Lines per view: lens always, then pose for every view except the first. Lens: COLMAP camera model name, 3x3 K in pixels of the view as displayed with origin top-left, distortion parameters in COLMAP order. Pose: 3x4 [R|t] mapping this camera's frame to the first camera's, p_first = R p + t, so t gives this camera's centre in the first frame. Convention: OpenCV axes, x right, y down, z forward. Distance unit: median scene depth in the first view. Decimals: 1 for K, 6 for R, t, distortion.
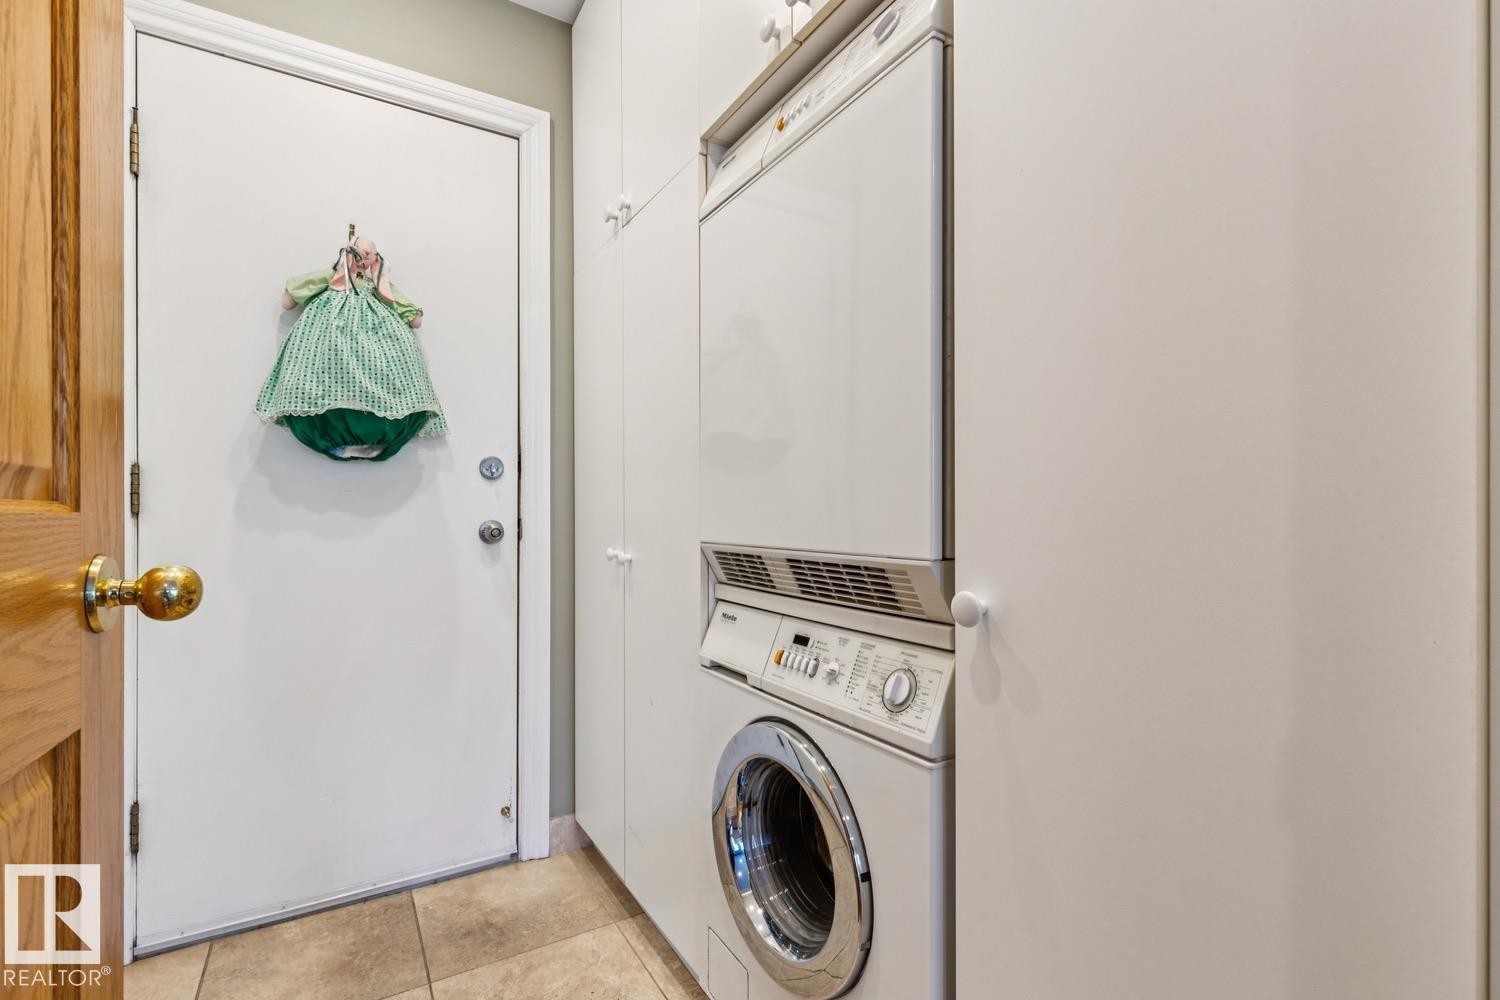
lens RADIAL K [[692.6, 0, 737.5], [0, 692.6, 513.3], [0, 0, 1]] dist [0.005914, -0.001347]
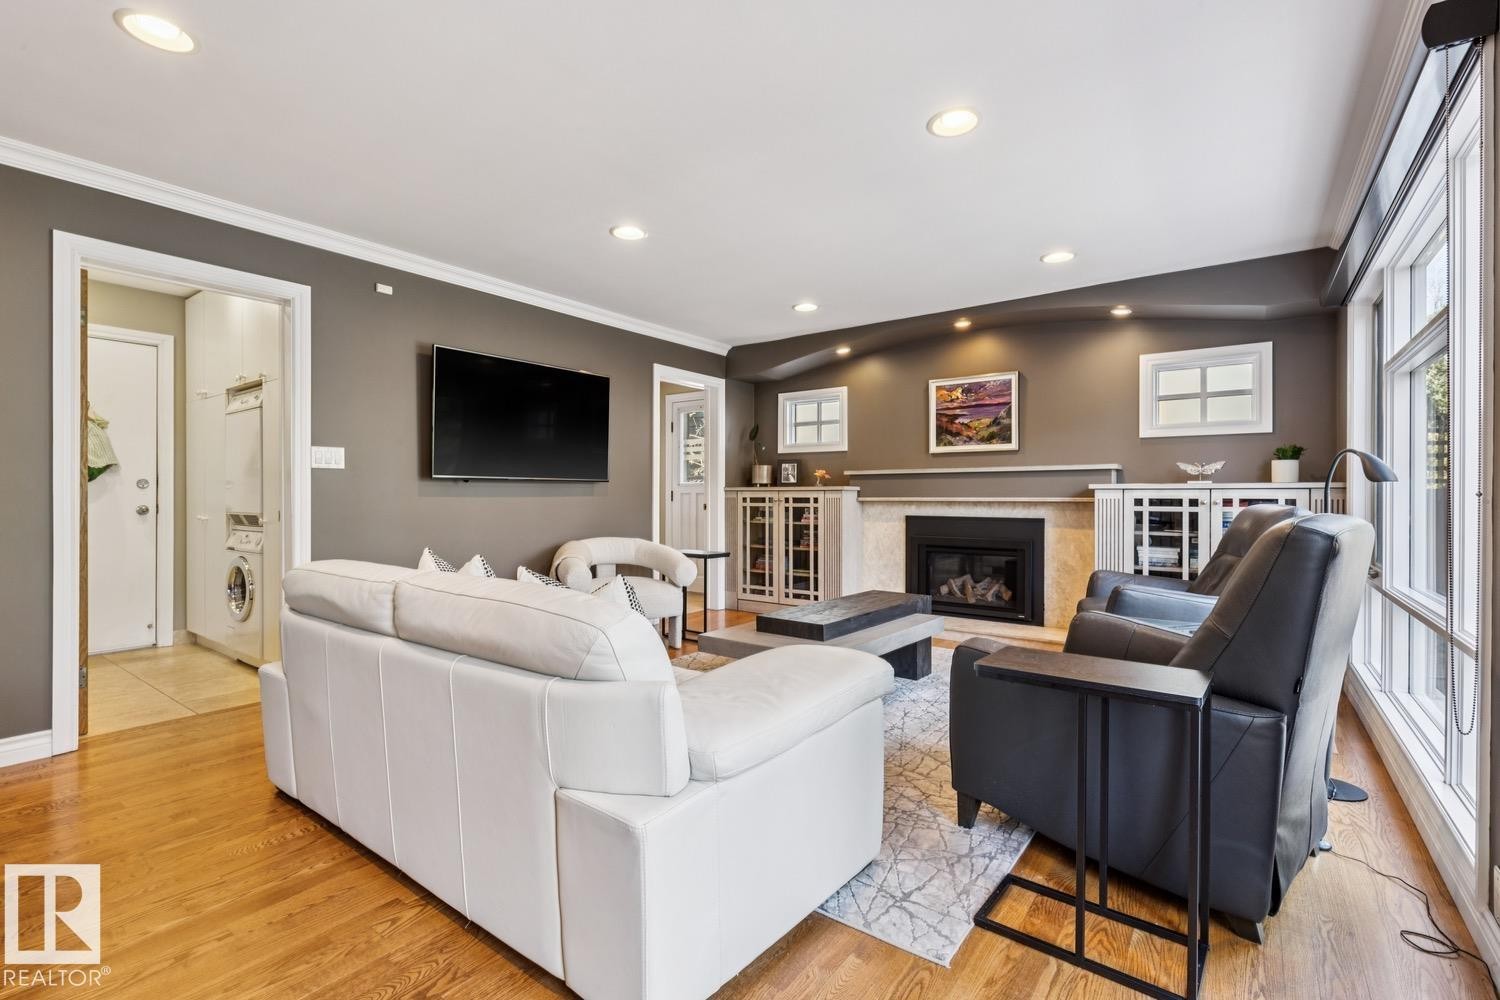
lens RADIAL K [[692.6, 0, 739.5], [0, 692.6, 480.1], [0, 0, 1]] dist [0.005914, -0.001347]
pose [[0.922768, -0.000497, 0.385355, 0.643210], [0.002396, 0.999987, -0.004448, -0.062755], [-0.385348, 0.005028, 0.922758, -2.077218]]
